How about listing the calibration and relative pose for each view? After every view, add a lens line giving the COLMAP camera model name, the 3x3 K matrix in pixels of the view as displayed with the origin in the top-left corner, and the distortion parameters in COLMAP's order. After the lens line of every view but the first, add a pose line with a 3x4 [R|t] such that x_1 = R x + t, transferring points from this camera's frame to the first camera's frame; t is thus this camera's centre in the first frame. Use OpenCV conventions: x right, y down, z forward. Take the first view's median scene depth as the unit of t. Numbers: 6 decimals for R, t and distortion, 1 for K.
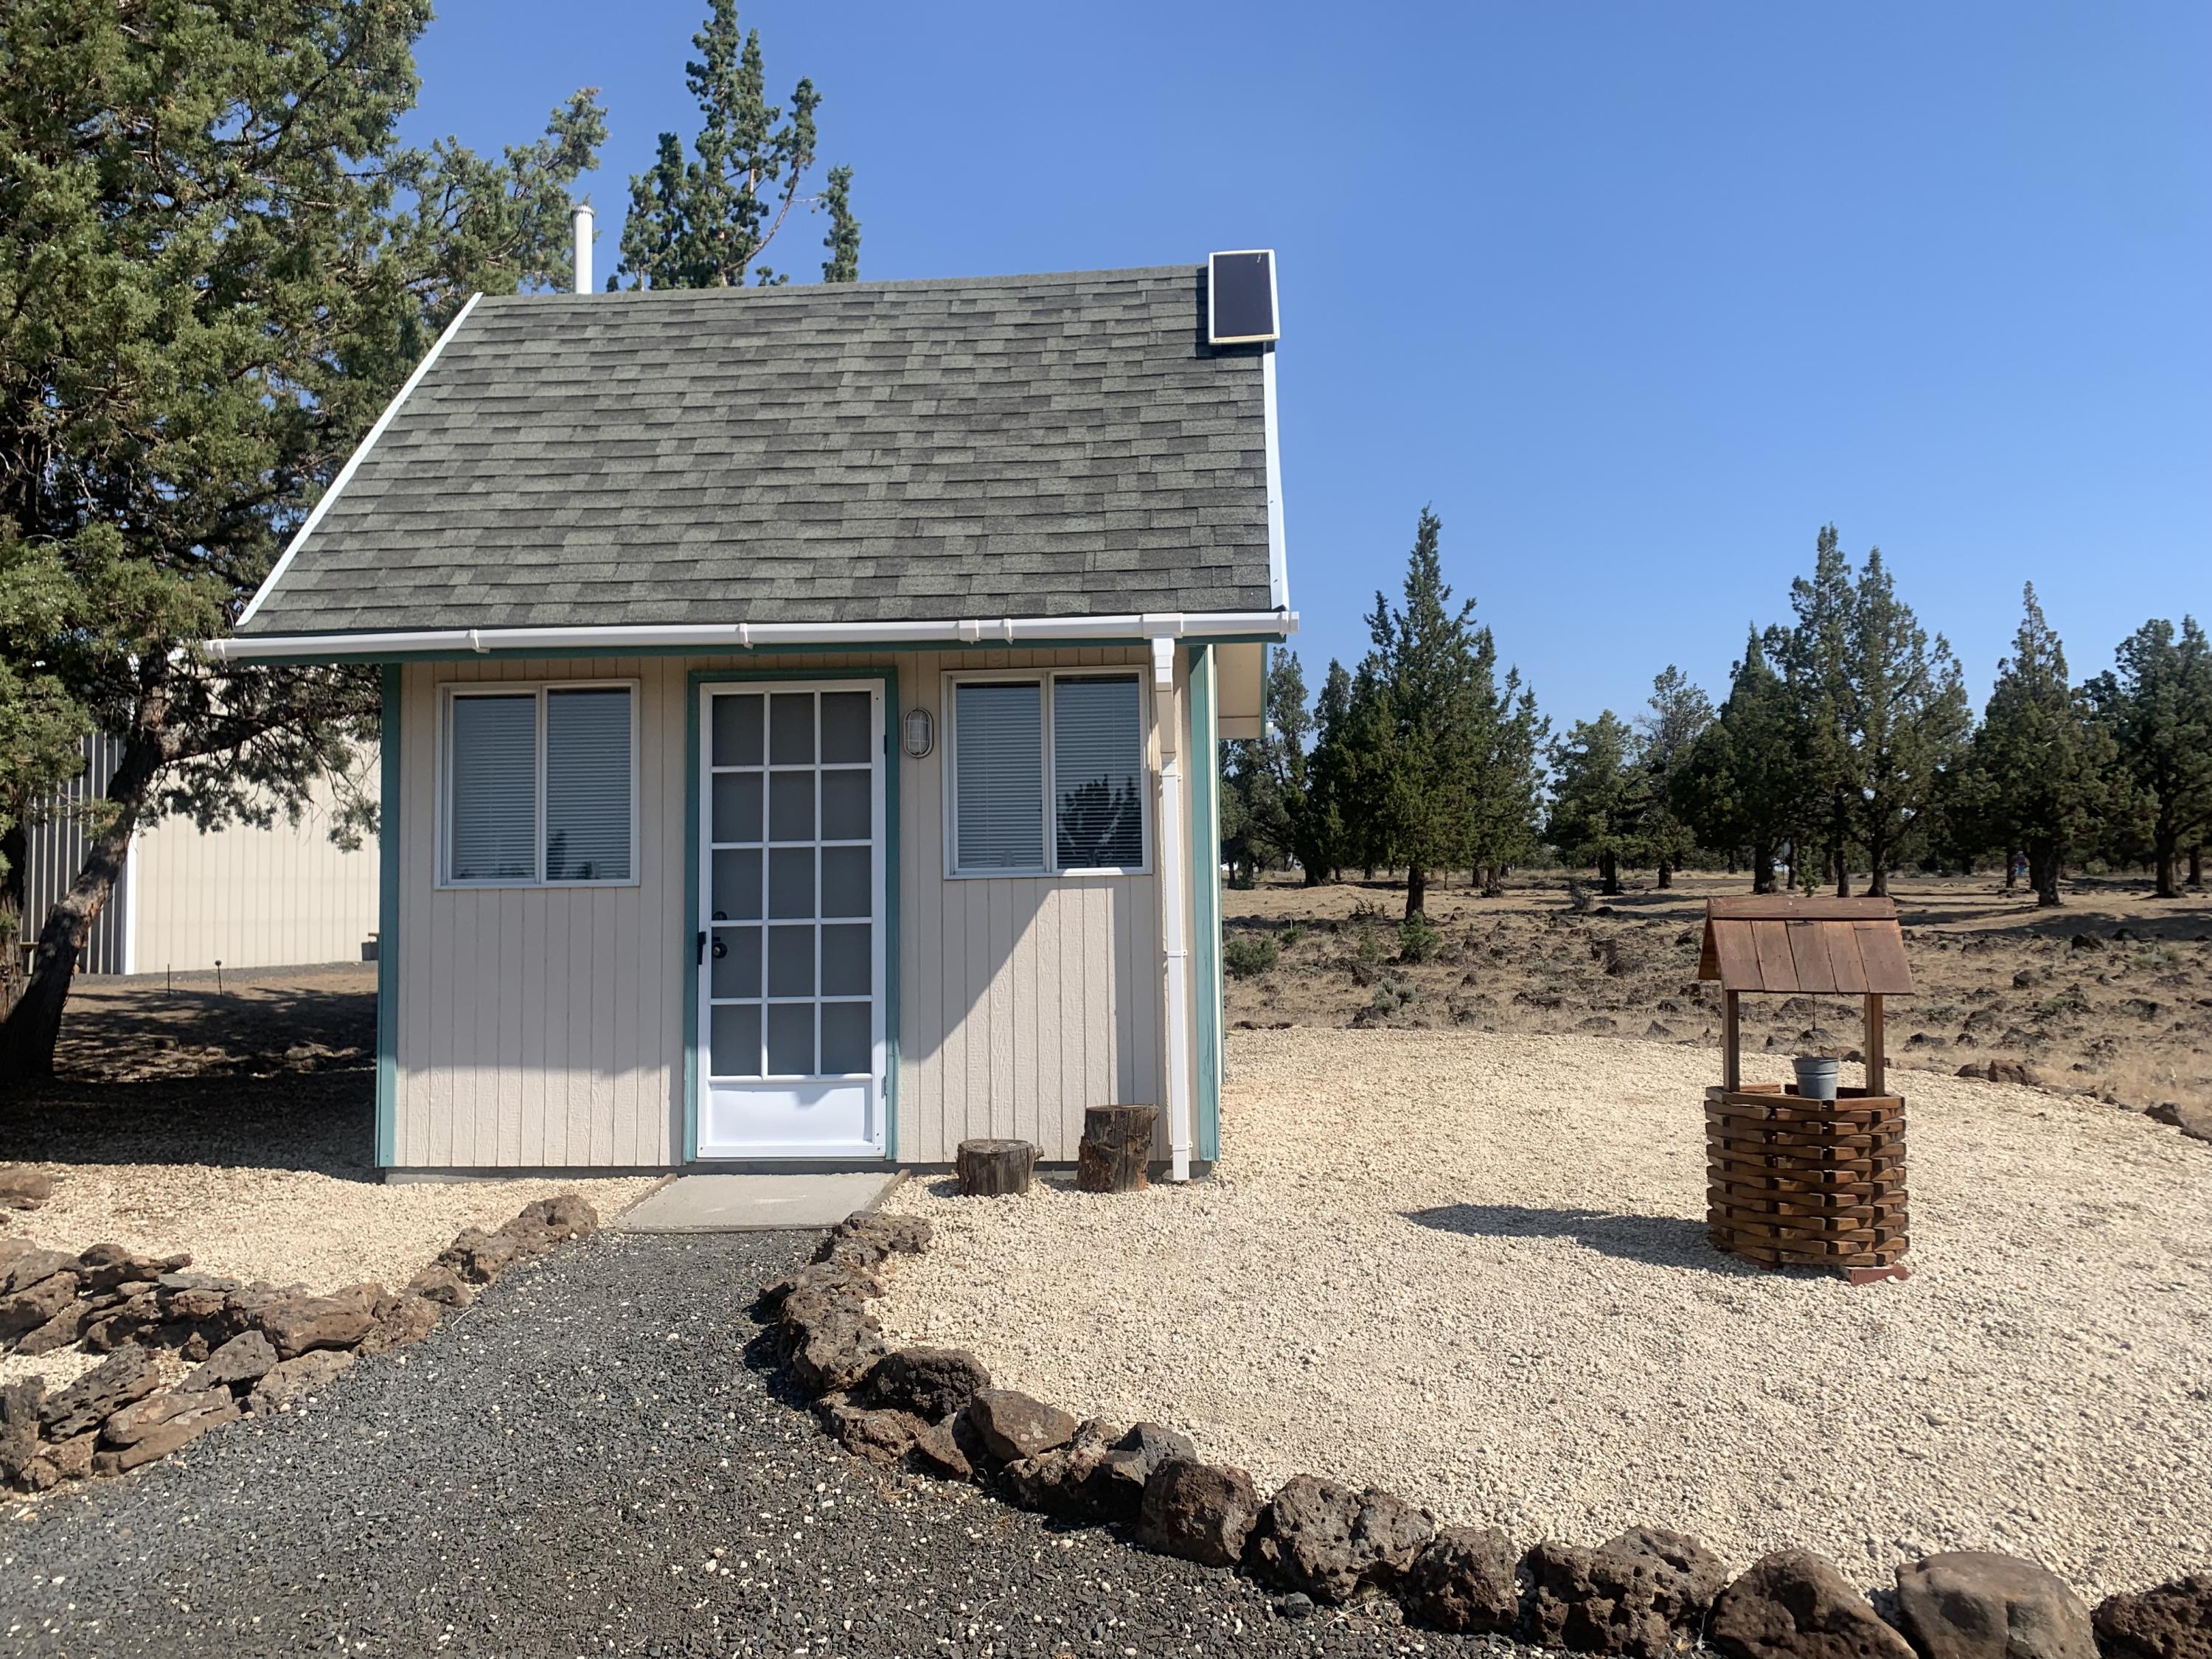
lens RADIAL K [[1668.8, 0, 1106.6], [0, 1668.8, 831.5], [0, 0, 1]] dist [0.055256, -0.051447]
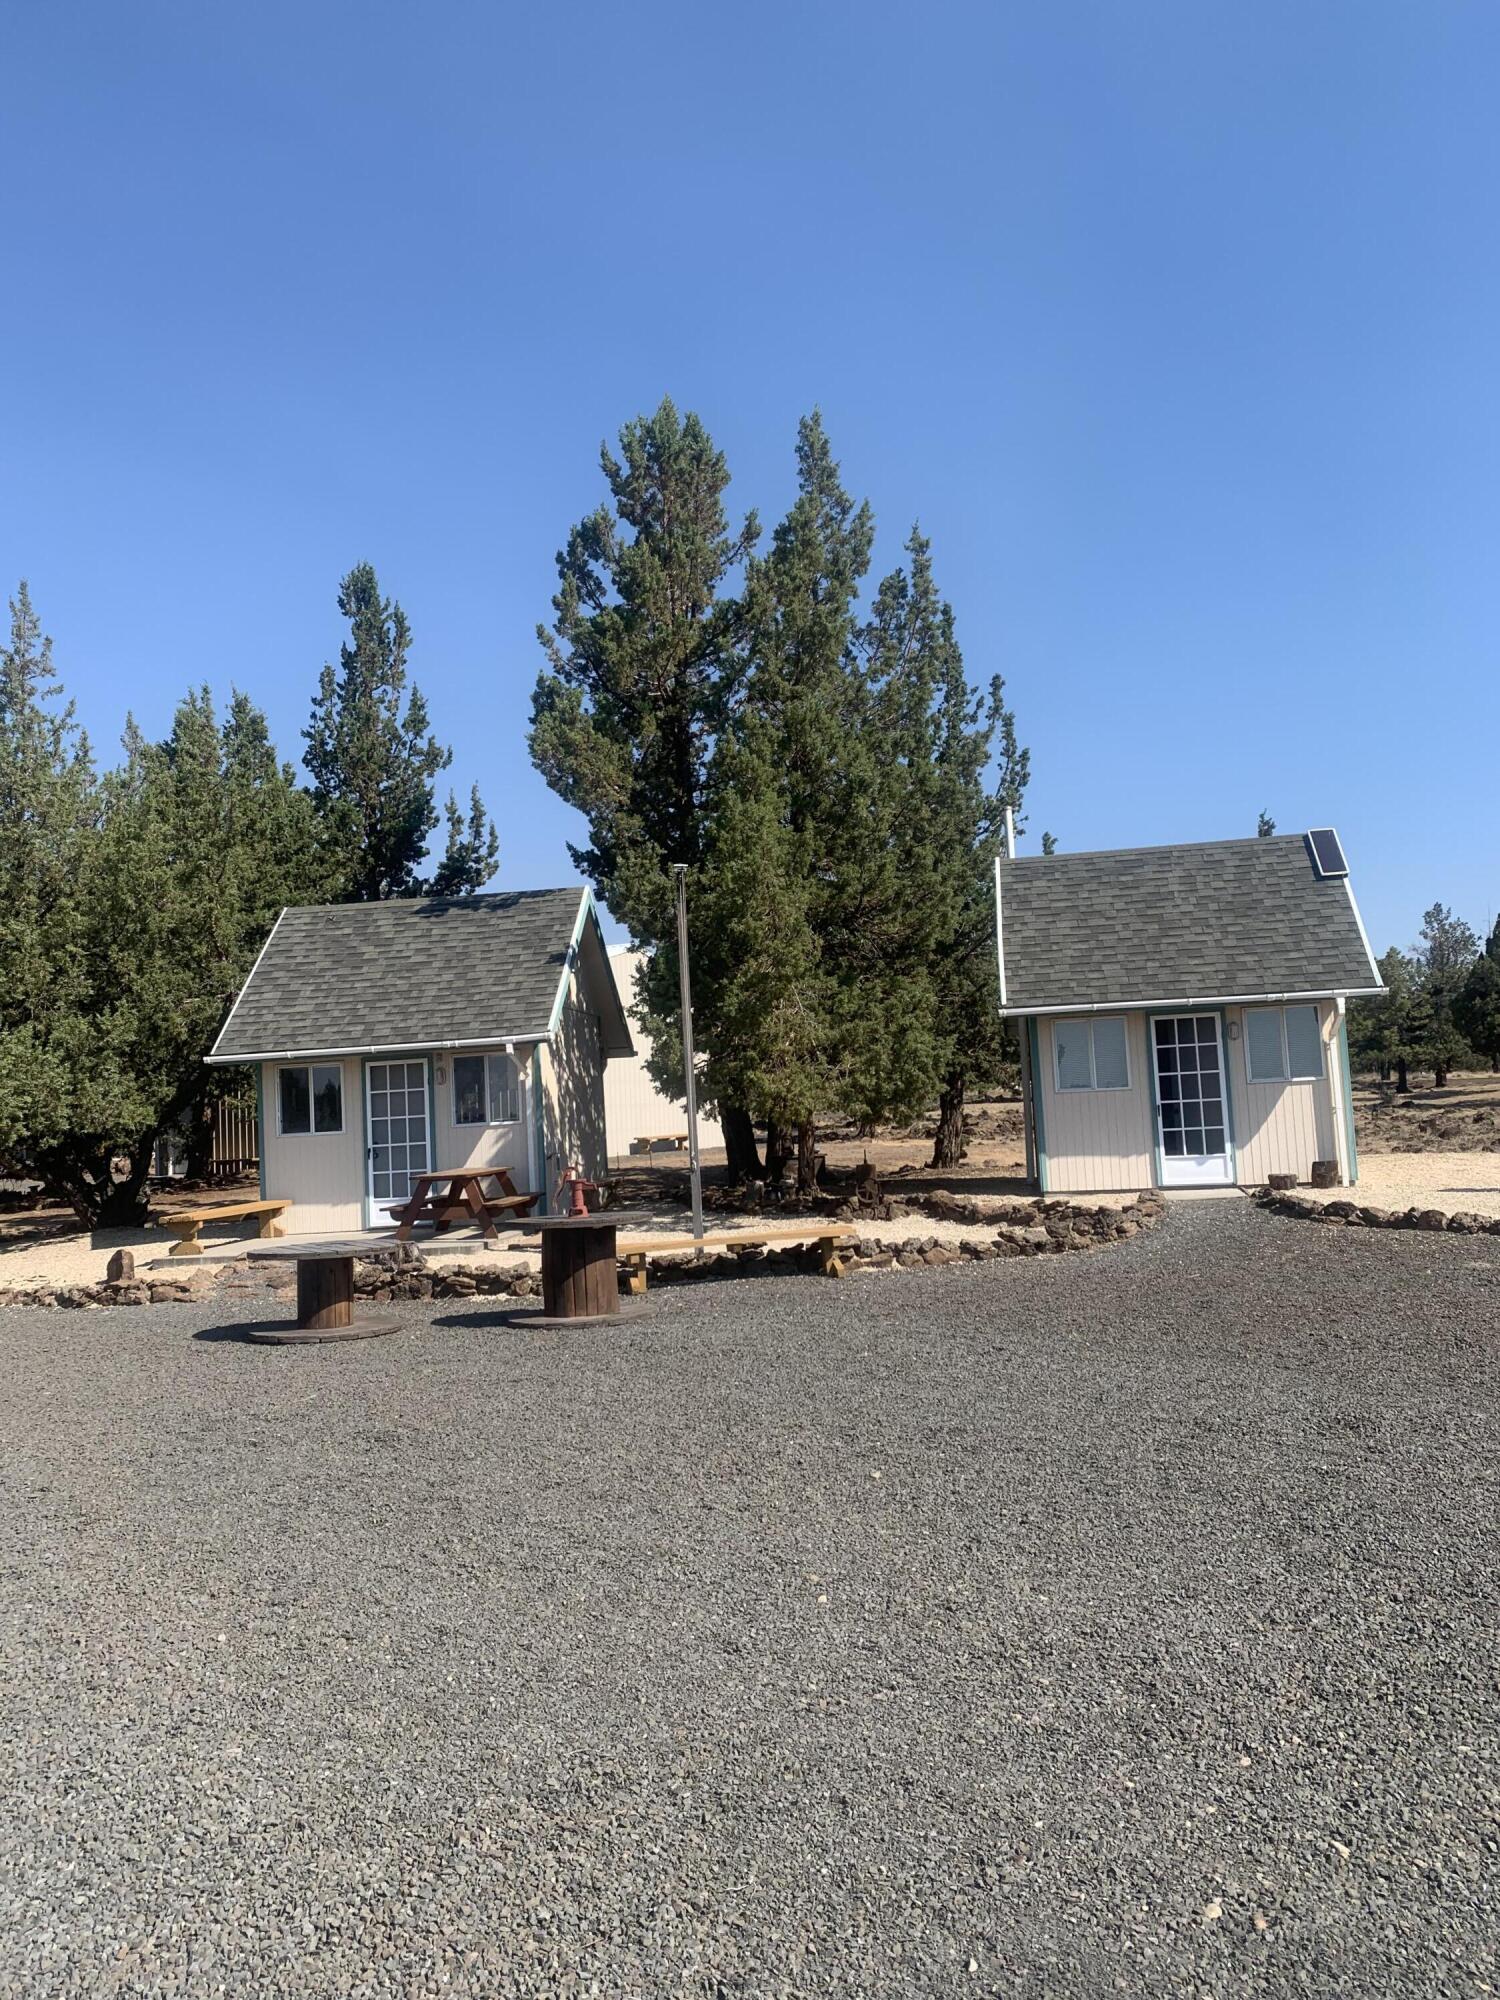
lens RADIAL K [[1508.9, 0, 752.4], [0, 1508.9, 1034.2], [0, 0, 1]] dist [0.055256, -0.051447]
pose [[0.995037, -0.039660, -0.091261, -0.596003], [0.038174, 0.999110, -0.017966, -0.033961], [0.091893, 0.014393, 0.995665, -1.389693]]
